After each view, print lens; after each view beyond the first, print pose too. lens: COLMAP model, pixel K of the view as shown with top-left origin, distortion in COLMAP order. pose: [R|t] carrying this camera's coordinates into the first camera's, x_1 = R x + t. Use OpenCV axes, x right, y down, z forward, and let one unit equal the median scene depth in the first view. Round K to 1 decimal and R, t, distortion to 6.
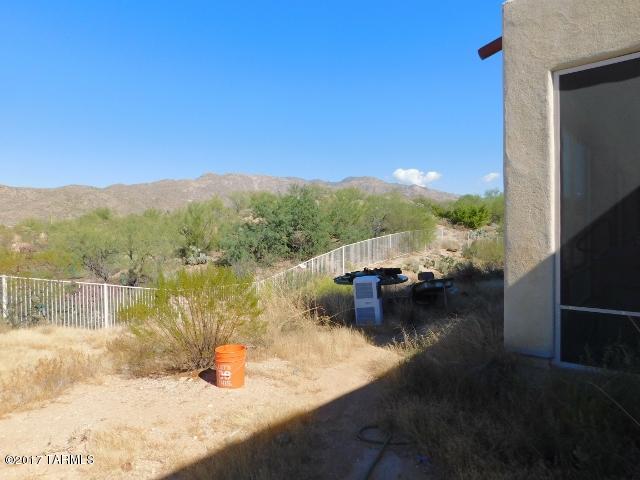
lens RADIAL K [[425.5, 0, 320.0], [0, 425.5, 240.0], [0, 0, 1]] dist [-0.077518, 0.068115]
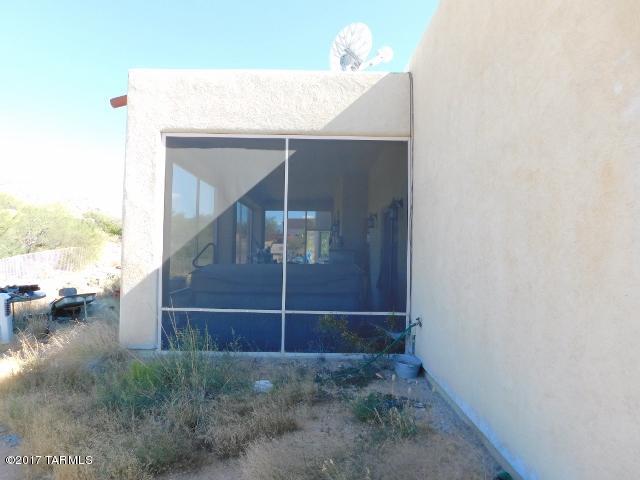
lens RADIAL K [[425.5, 0, 320.0], [0, 425.5, 240.0], [0, 0, 1]] dist [-0.077518, 0.068115]
pose [[0.748056, 0.040826, 0.662379, 0.035298], [-0.011911, 0.998771, -0.048109, 0.000002], [-0.663529, 0.028098, 0.747623, -0.202247]]
